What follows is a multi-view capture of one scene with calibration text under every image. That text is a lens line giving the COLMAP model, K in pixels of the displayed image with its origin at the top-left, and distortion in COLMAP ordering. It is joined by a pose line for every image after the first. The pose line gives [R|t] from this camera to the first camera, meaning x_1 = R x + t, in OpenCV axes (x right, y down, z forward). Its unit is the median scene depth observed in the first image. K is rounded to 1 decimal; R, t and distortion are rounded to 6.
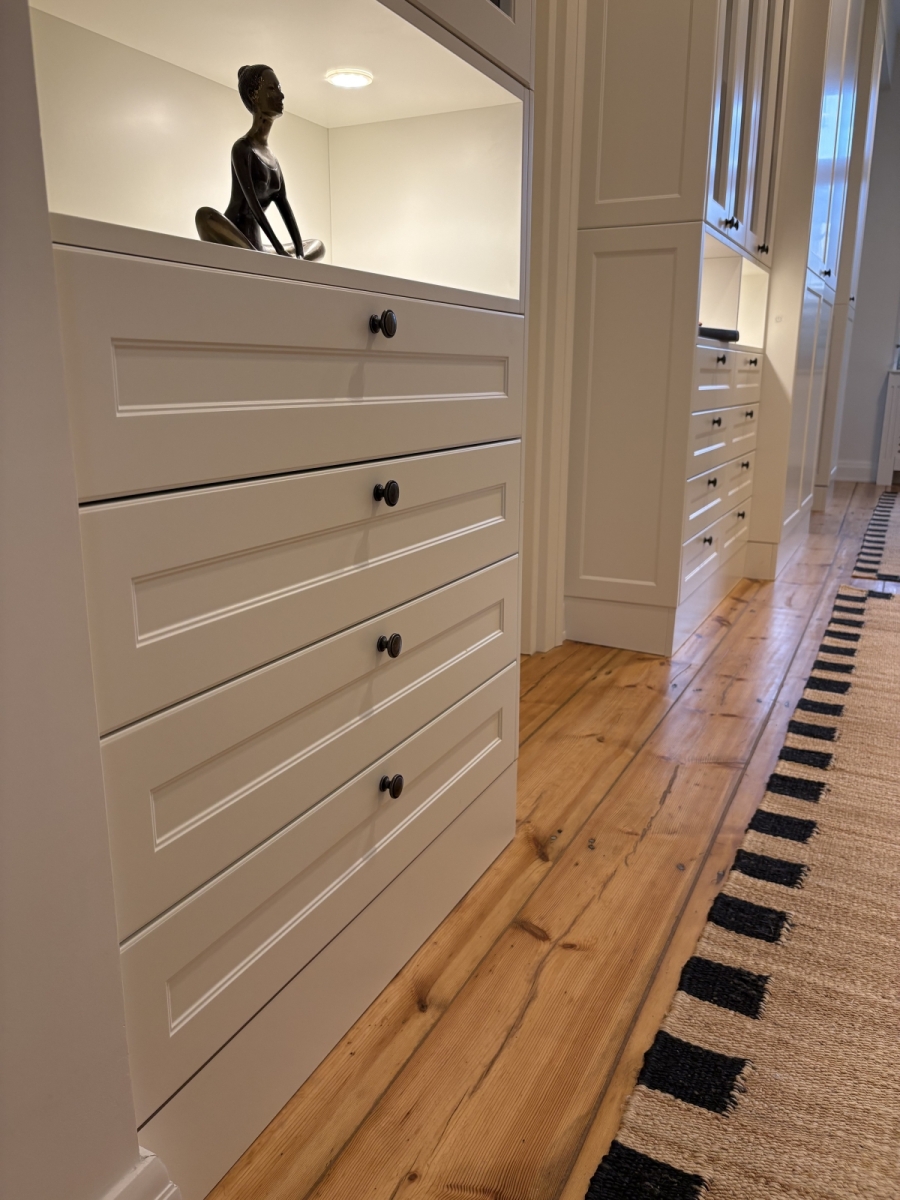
lens RADIAL K [[929.8, 0, 452.5], [0, 929.8, 600.1], [0, 0, 1]] dist [0.024694, -0.014760]
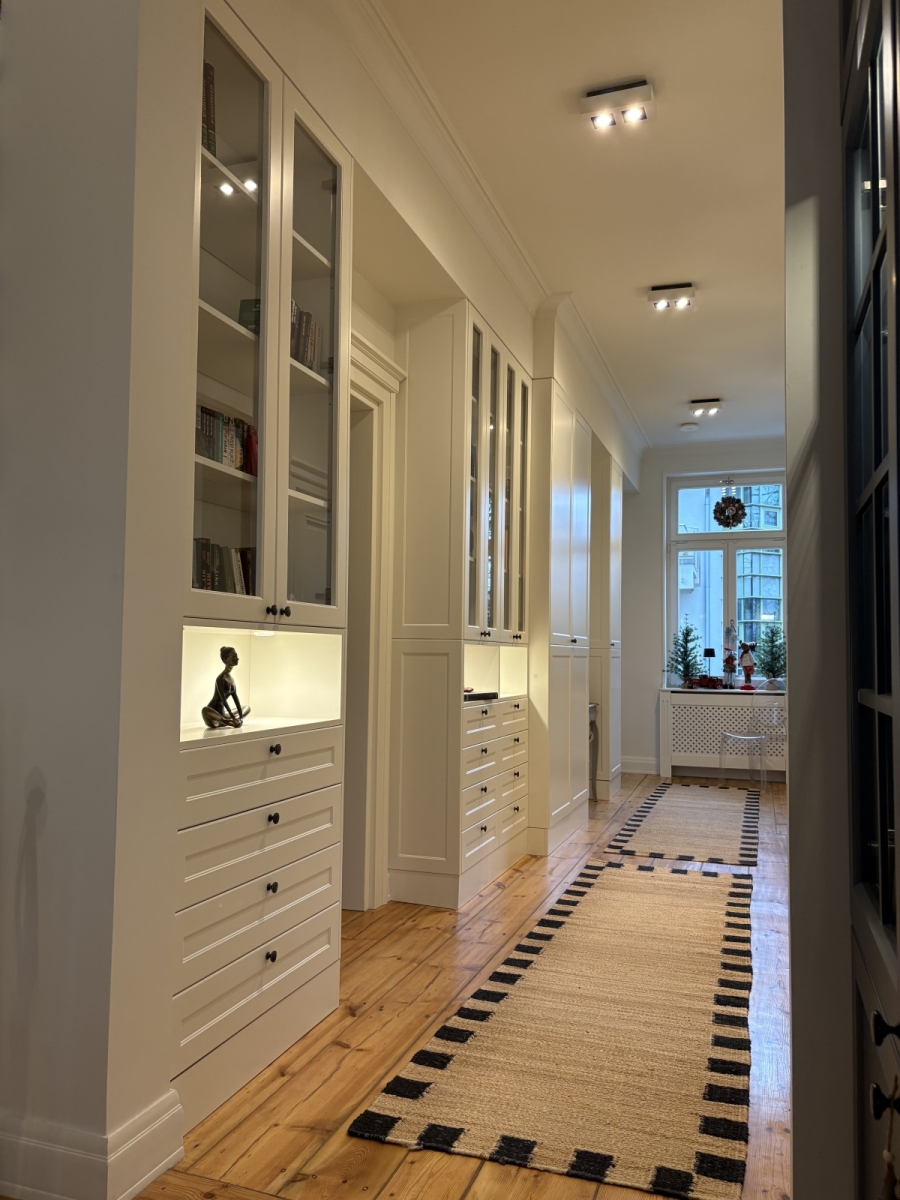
lens RADIAL K [[929.8, 0, 452.2], [0, 929.8, 599.1], [0, 0, 1]] dist [0.024694, -0.014760]
pose [[0.991716, 0.013890, 0.127699, 0.051094], [0.024305, 0.955886, -0.292731, 0.043122], [-0.126132, 0.293409, 0.947630, -1.101230]]
